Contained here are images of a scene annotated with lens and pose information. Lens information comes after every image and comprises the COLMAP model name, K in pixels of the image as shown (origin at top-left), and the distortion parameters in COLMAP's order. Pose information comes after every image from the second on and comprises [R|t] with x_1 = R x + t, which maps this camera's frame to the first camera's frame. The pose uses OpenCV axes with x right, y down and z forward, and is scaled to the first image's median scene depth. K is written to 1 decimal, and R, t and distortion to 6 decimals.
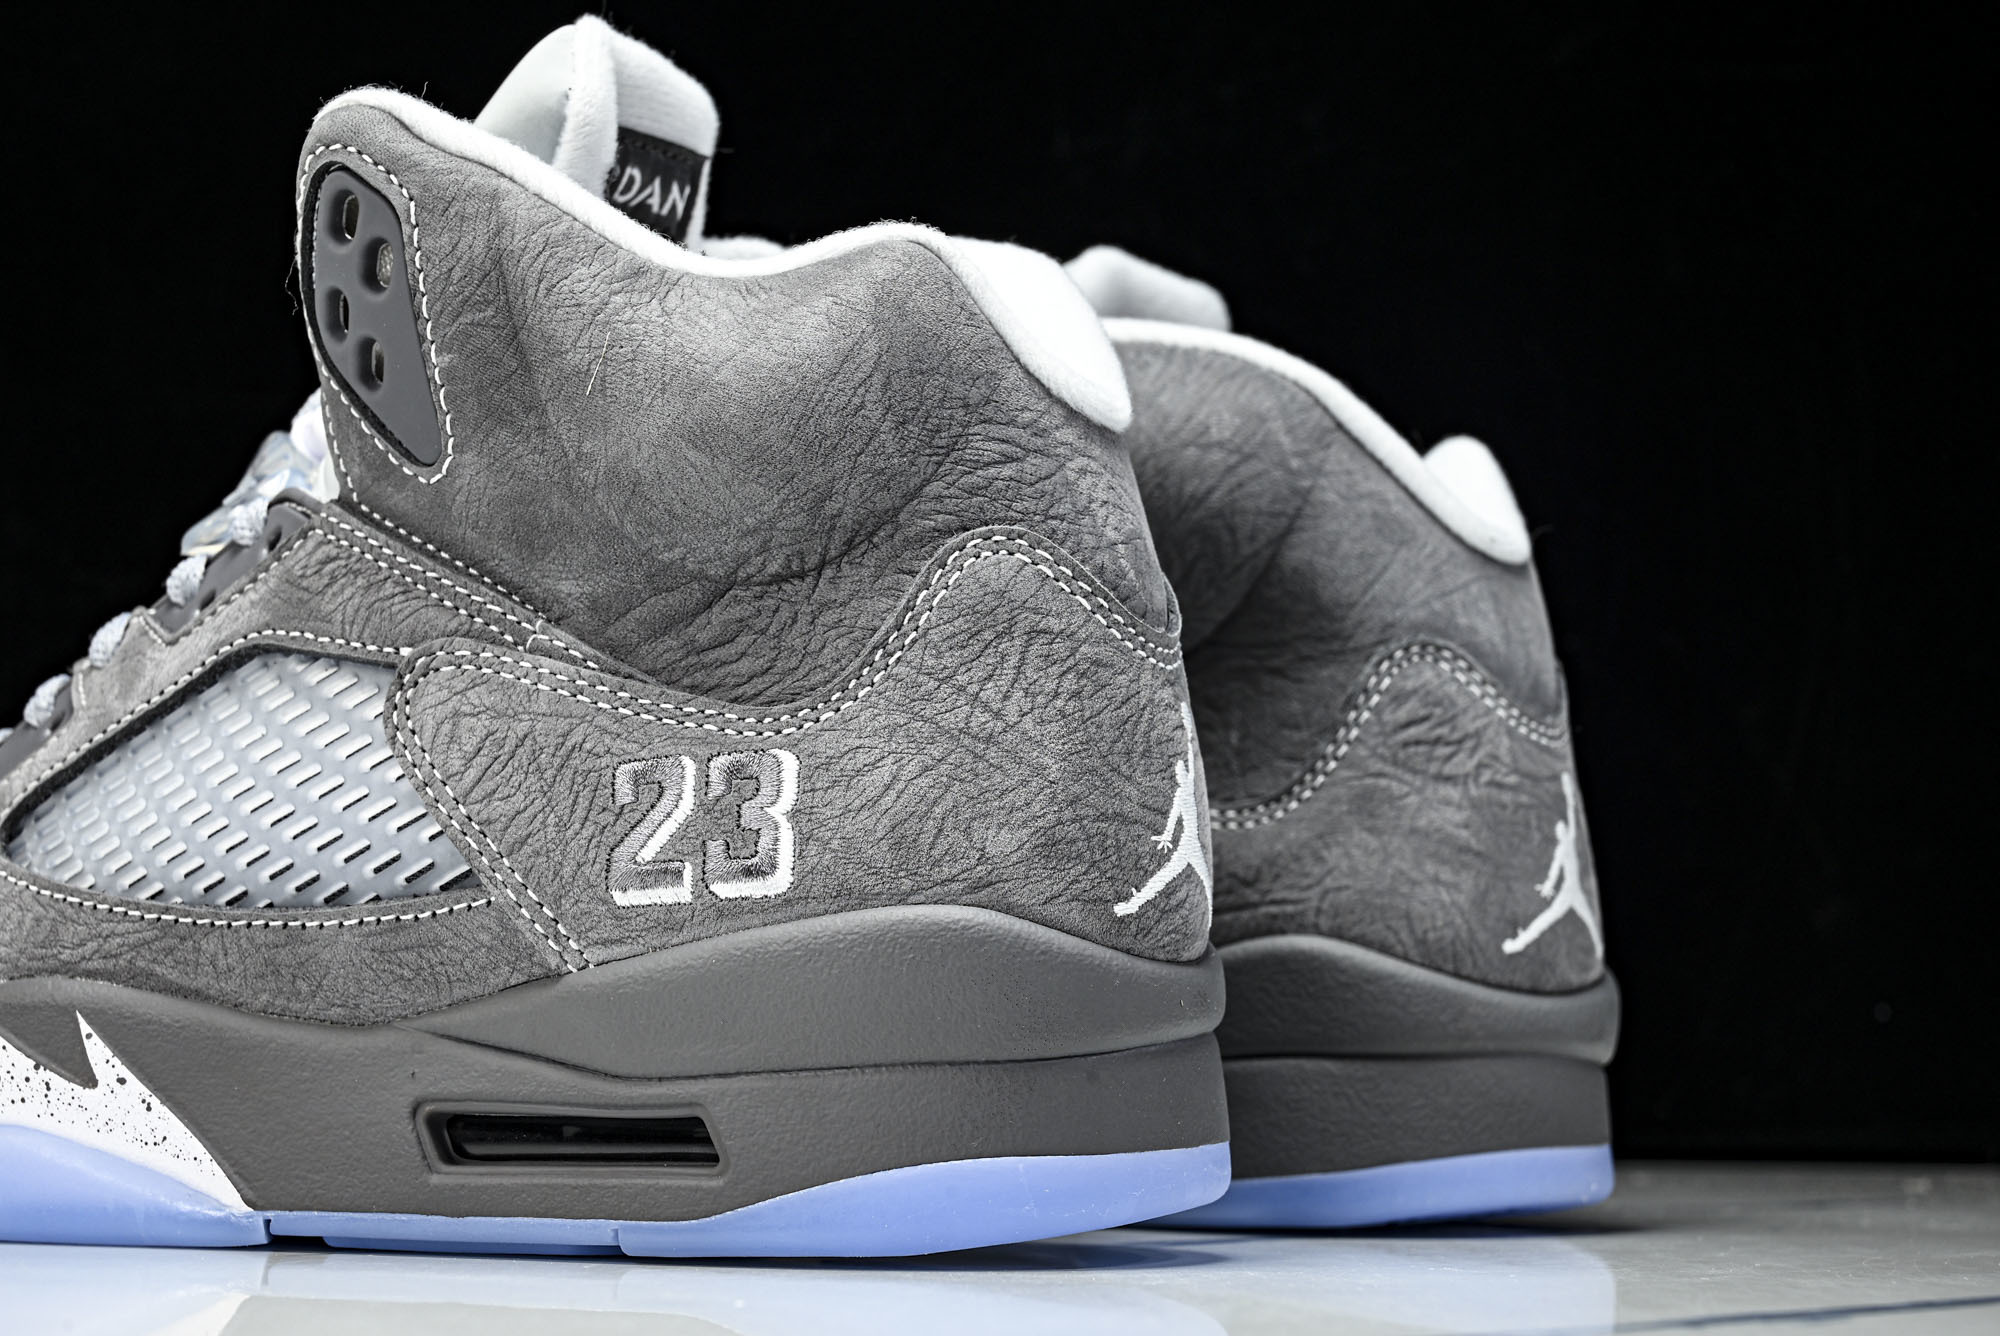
lens RADIAL K [[3016.0, 0, 1000.0], [0, 3016.0, 668.0], [0, 0, 1]] dist [0.004646, 0.110725]
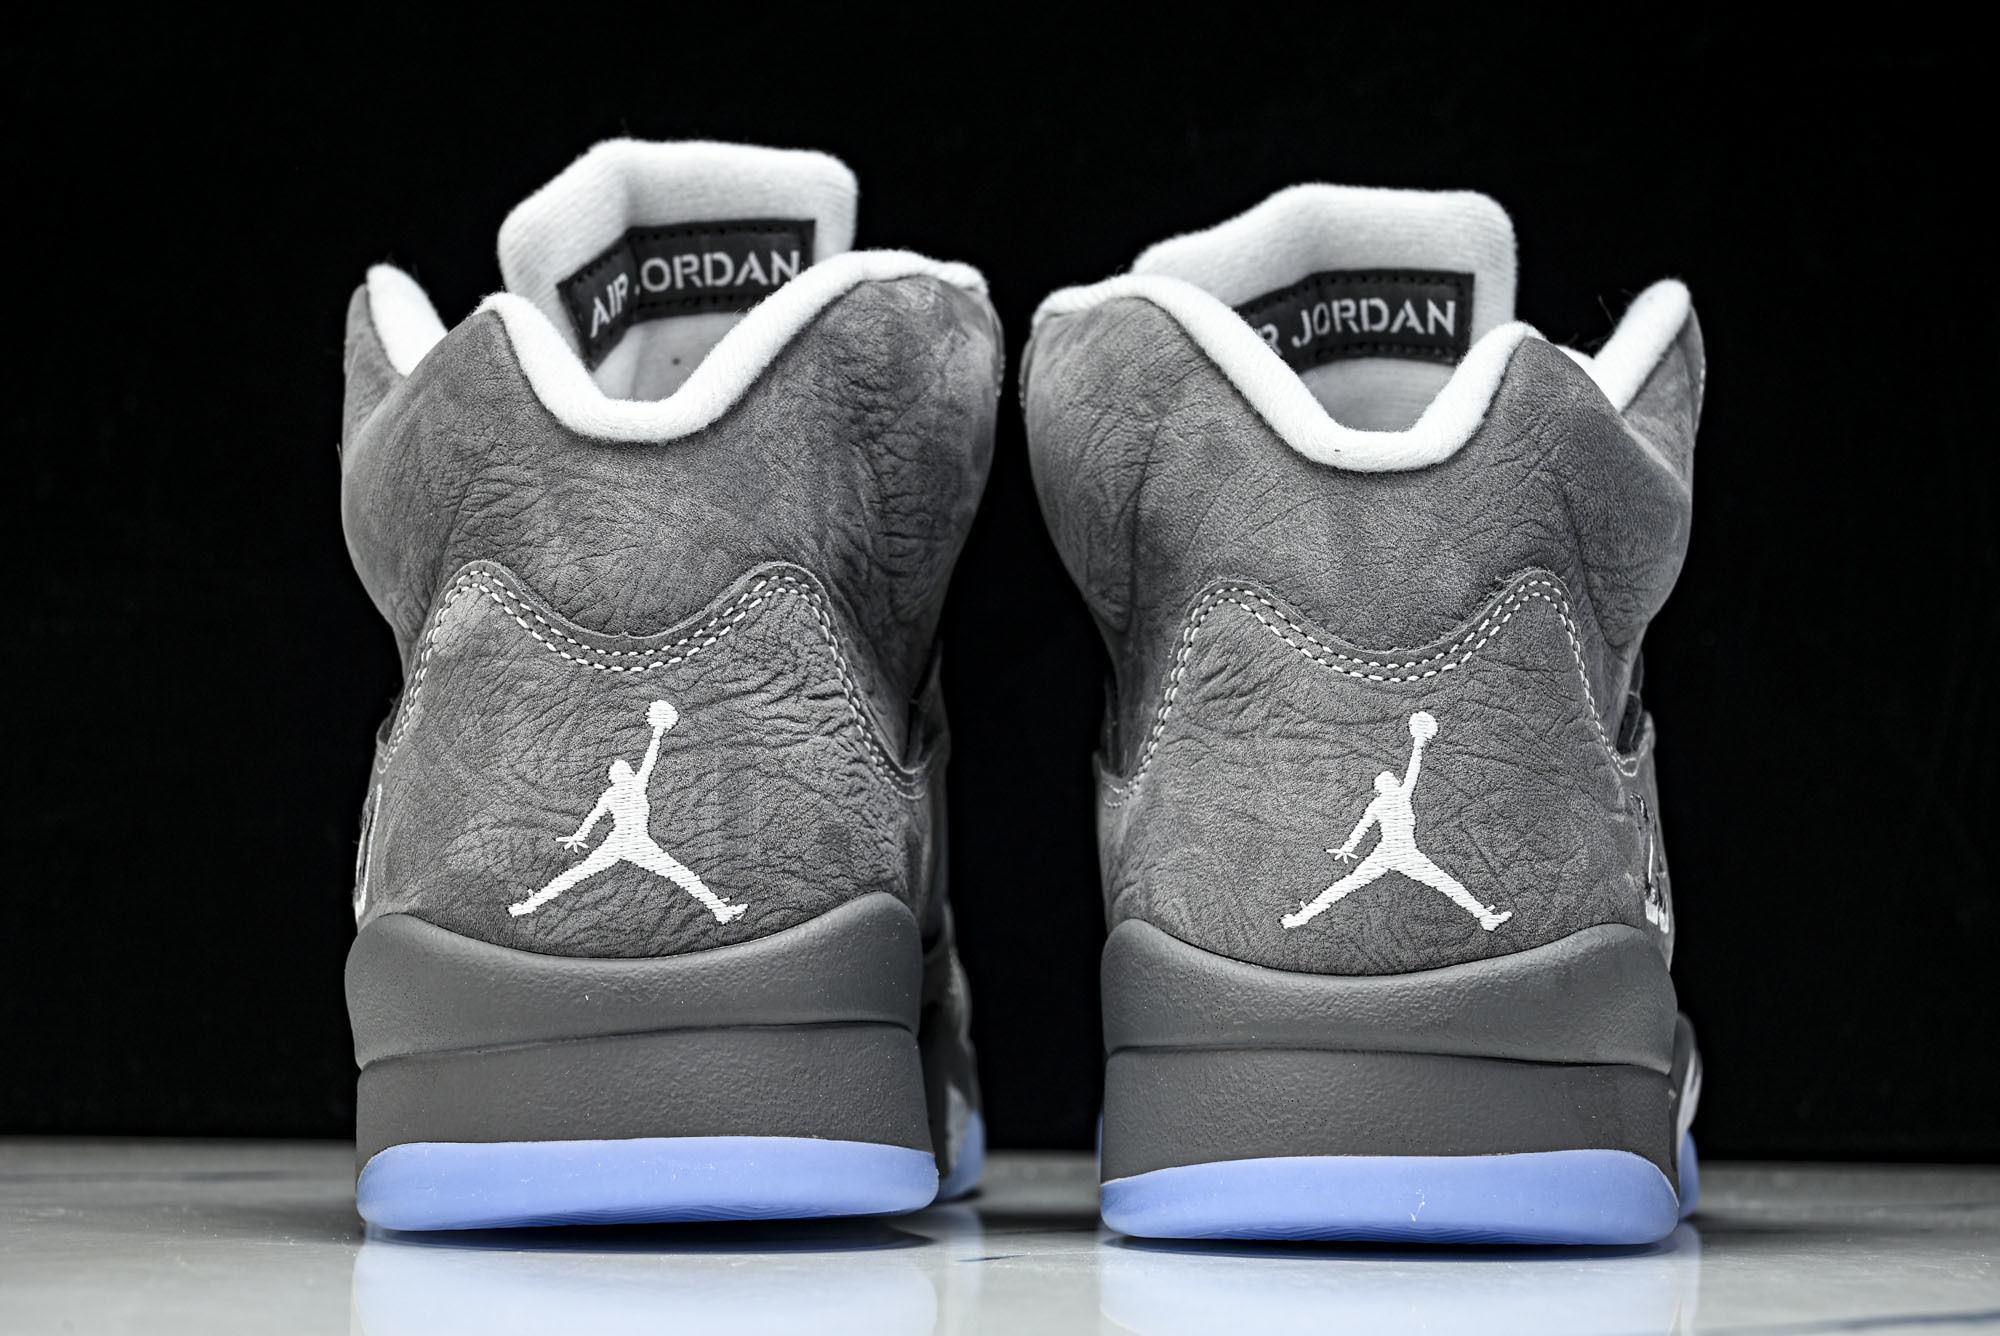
lens RADIAL K [[3016.0, 0, 1000.0], [0, 3016.0, 668.0], [0, 0, 1]] dist [0.004646, 0.110725]
pose [[0.586747, -0.109817, -0.802290, 0.963423], [0.103996, 0.992776, -0.059834, 0.074433], [0.803065, -0.048328, 0.593929, 0.498401]]
